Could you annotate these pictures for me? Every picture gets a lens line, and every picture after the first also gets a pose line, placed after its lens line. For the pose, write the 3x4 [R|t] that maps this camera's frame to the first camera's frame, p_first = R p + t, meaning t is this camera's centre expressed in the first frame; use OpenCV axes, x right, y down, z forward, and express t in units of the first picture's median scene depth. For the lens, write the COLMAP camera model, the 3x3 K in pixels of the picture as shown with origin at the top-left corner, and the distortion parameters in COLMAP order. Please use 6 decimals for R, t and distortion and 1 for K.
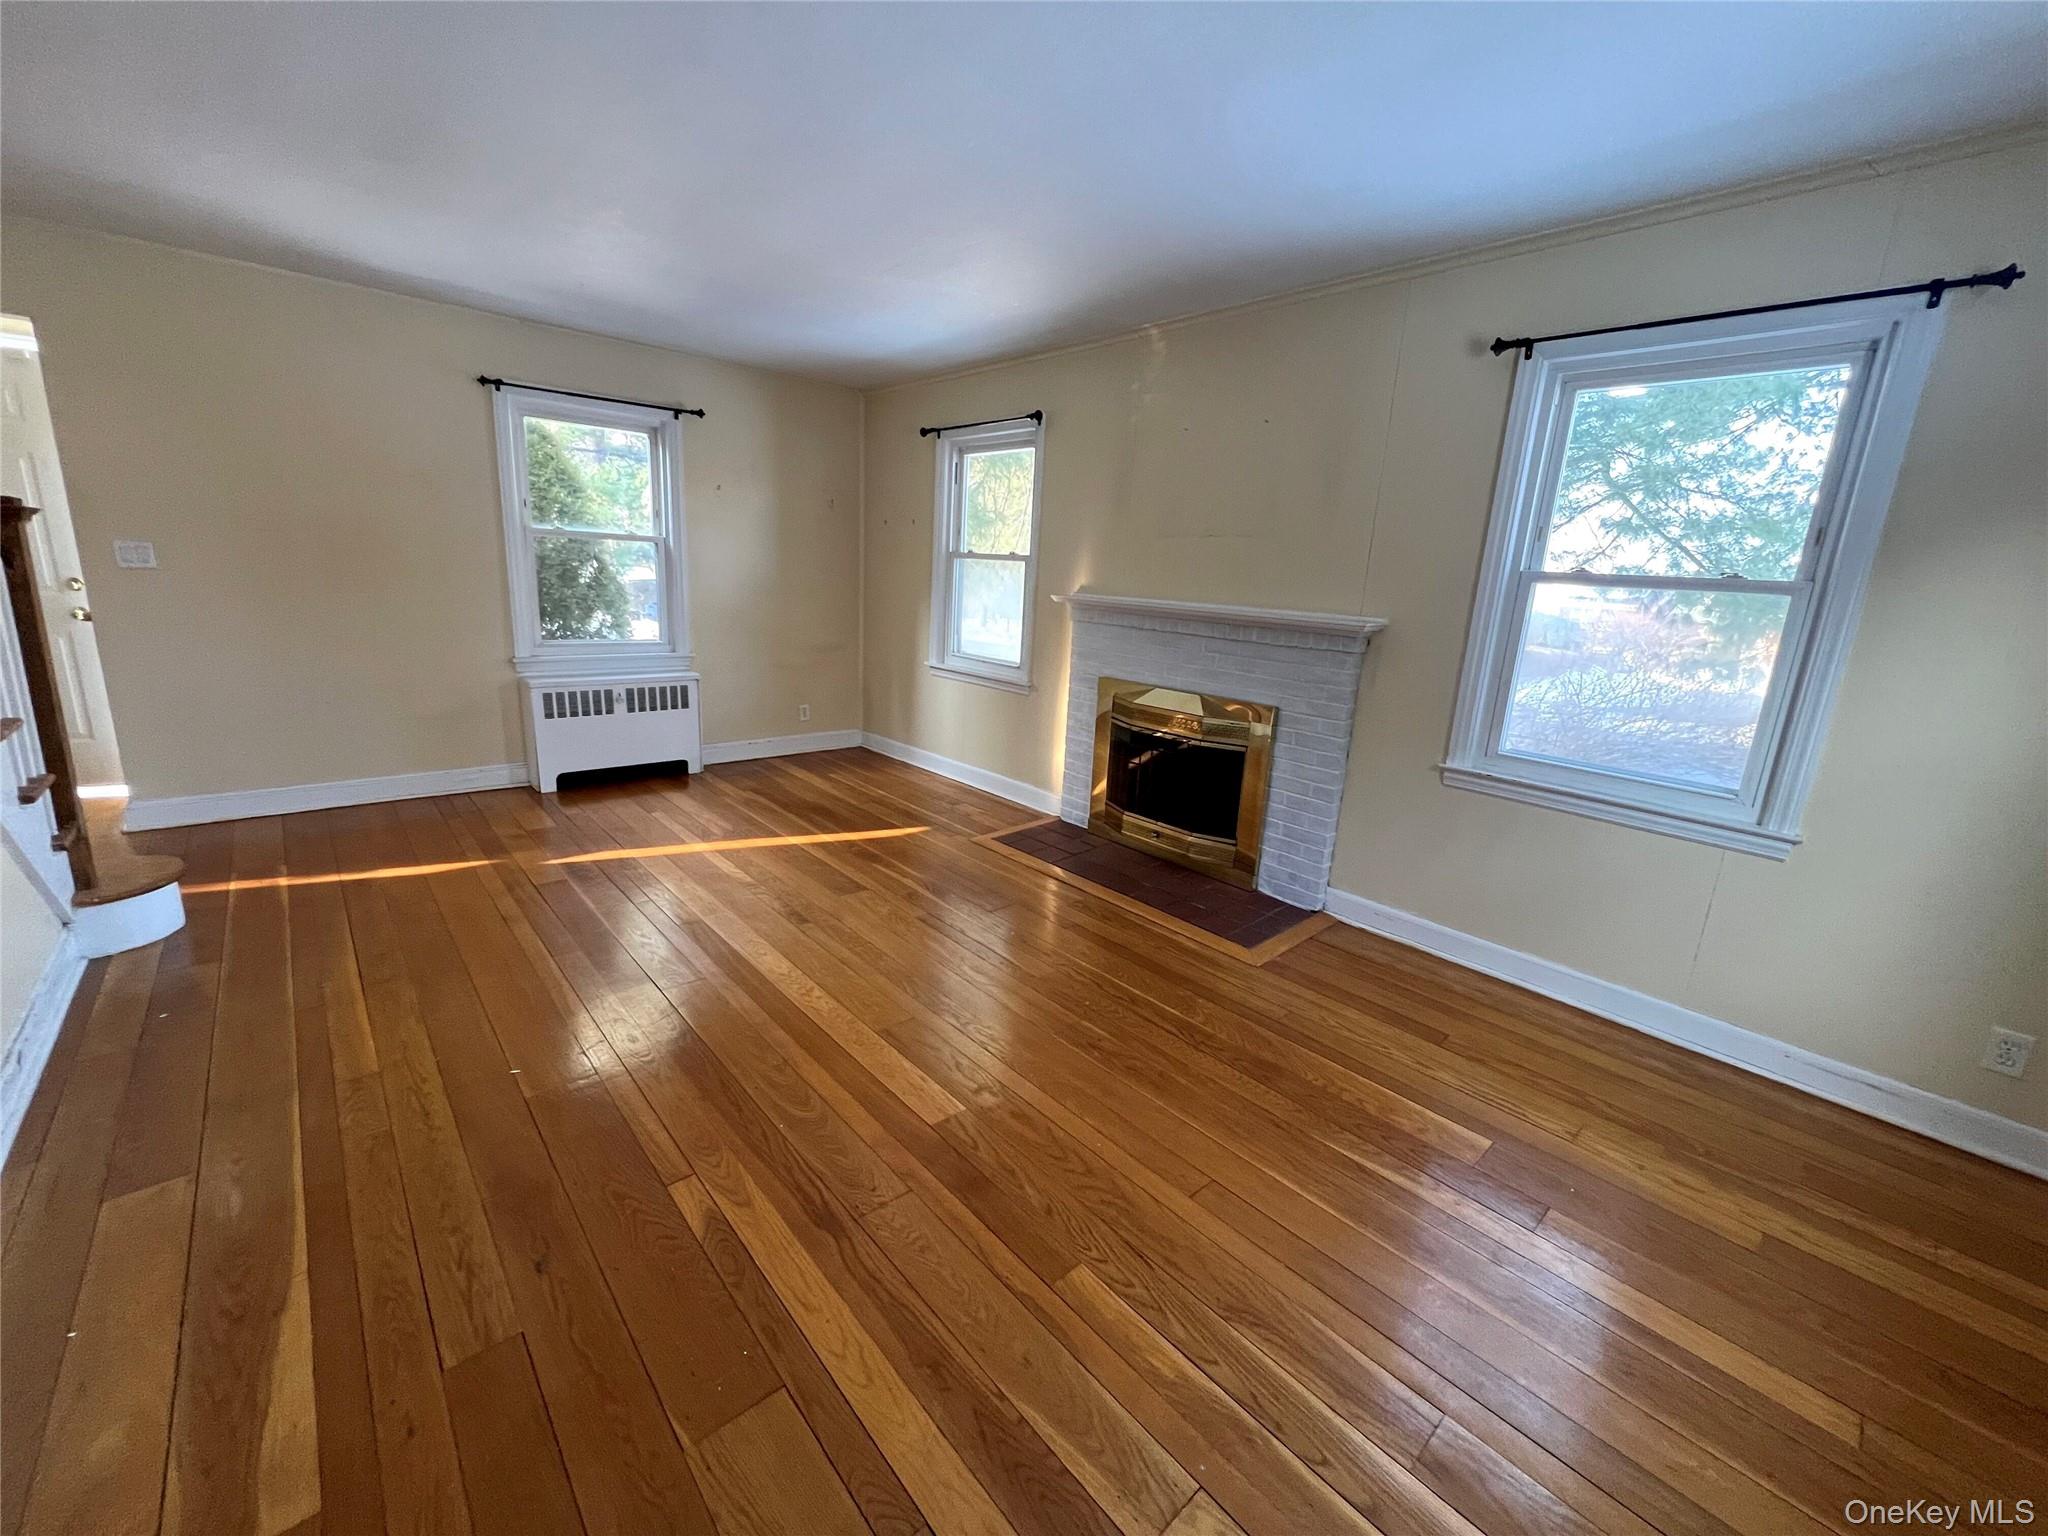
lens RADIAL K [[816.3, 0, 1020.4], [0, 816.3, 768.4], [0, 0, 1]] dist [0.003061, -0.000473]
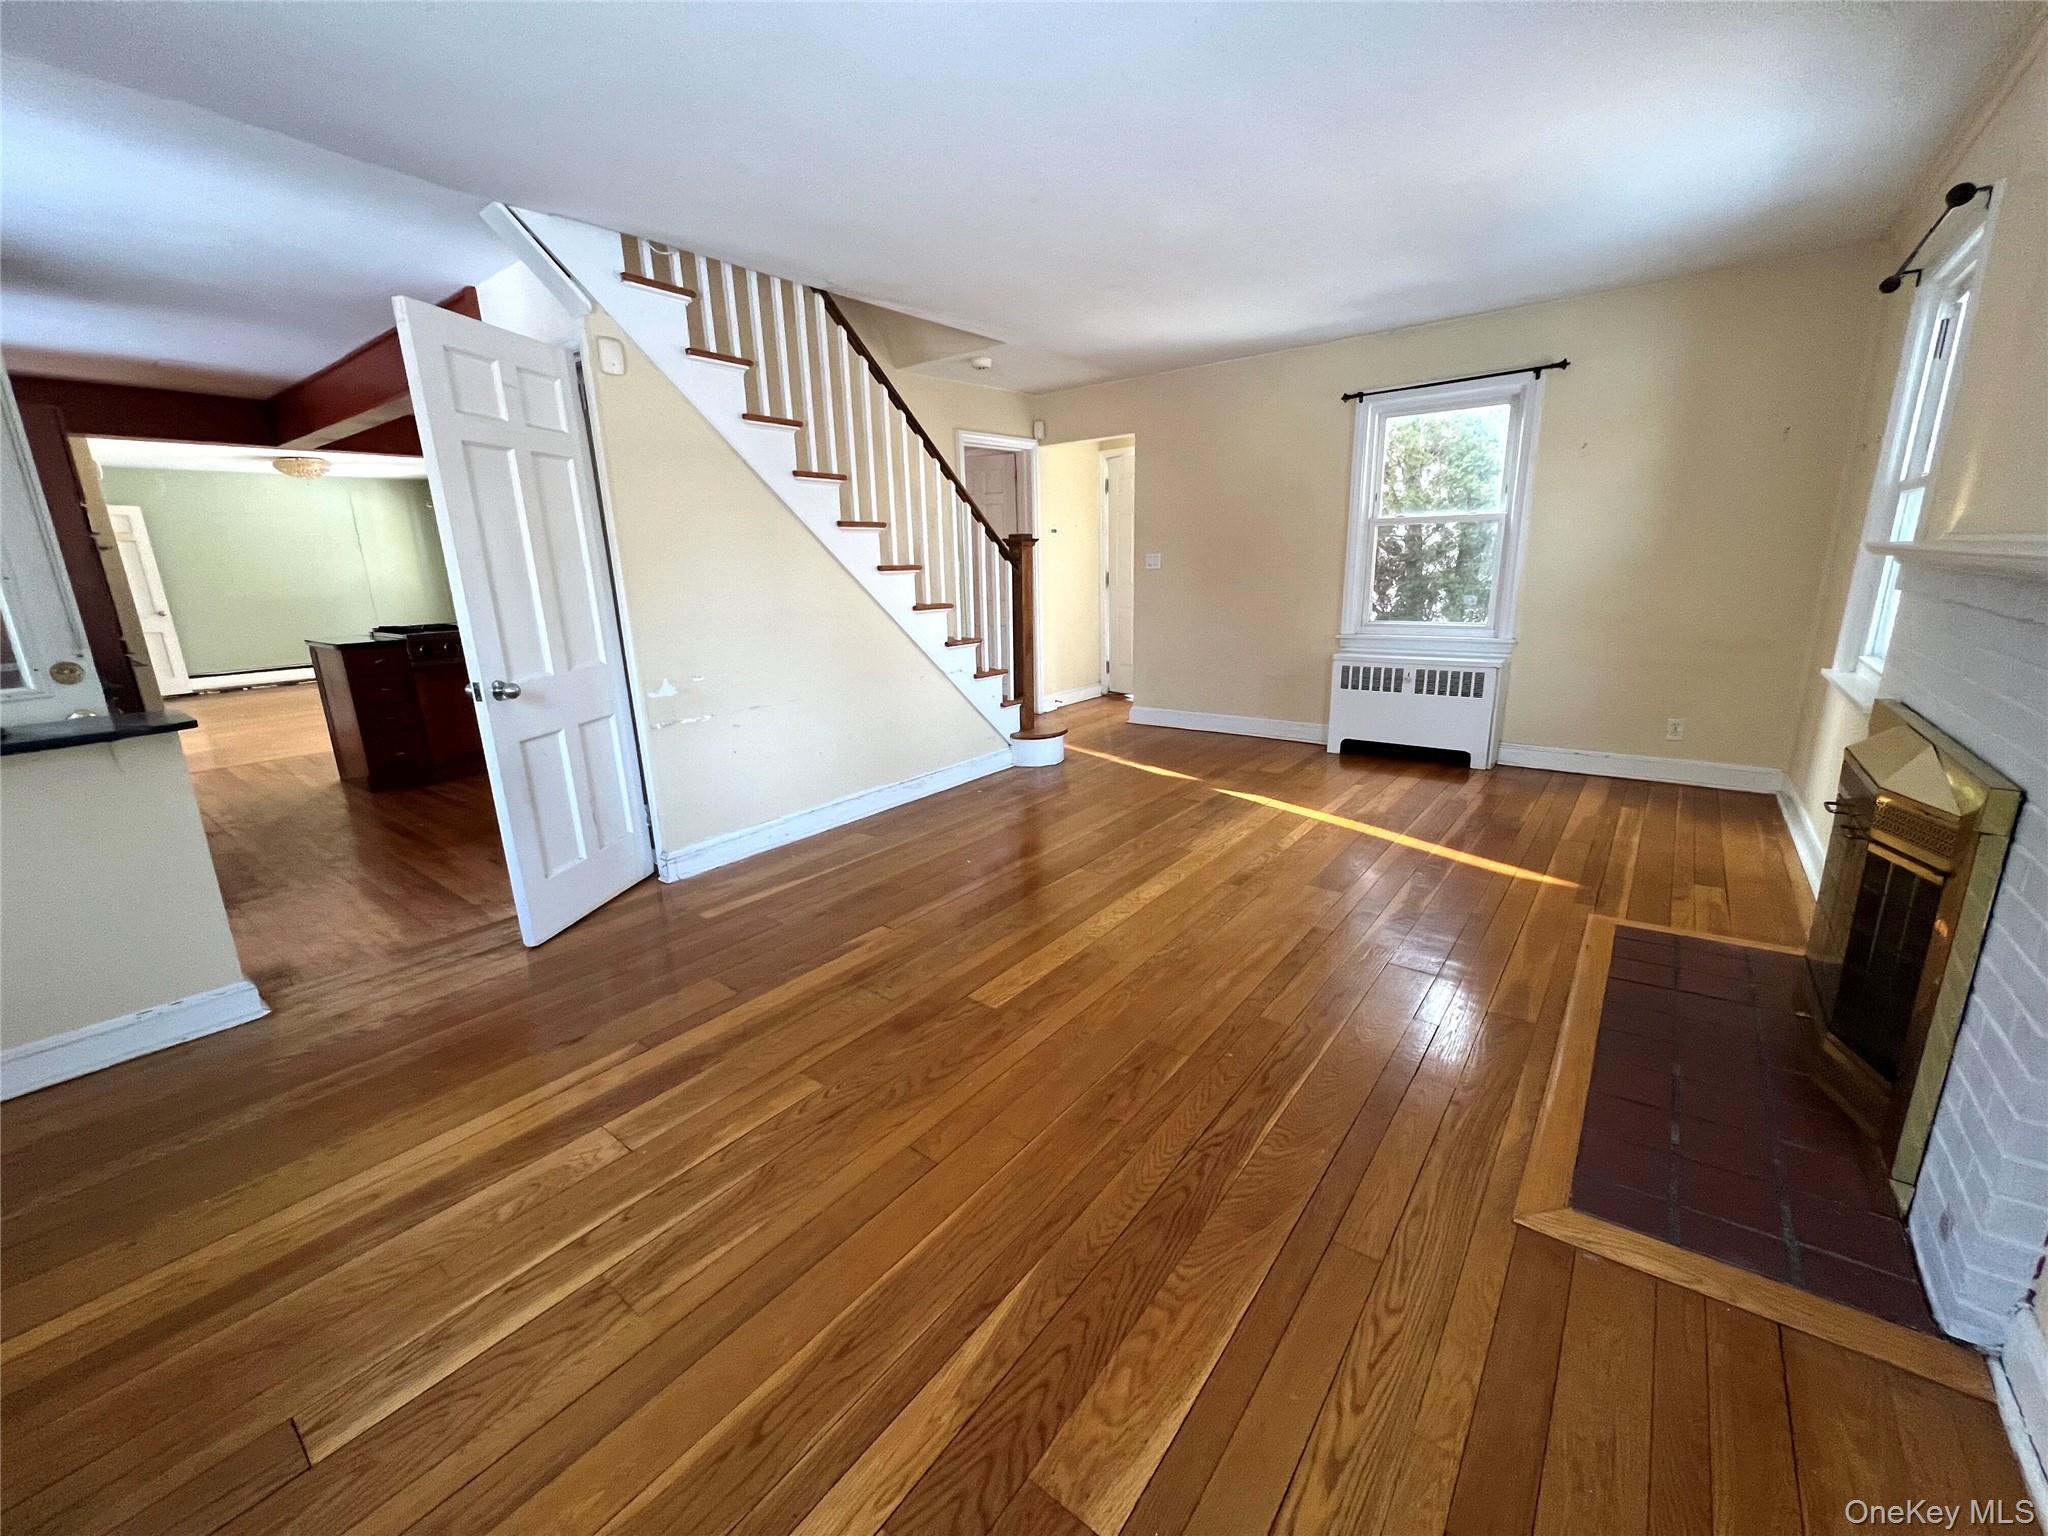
lens RADIAL K [[816.3, 0, 1019.1], [0, 816.3, 765.8], [0, 0, 1]] dist [0.003061, -0.000473]
pose [[0.173773, 0.184284, -0.967390, 0.491017], [-0.197395, 0.968917, 0.149116, -0.040502], [0.964800, 0.165045, 0.204748, 0.381476]]
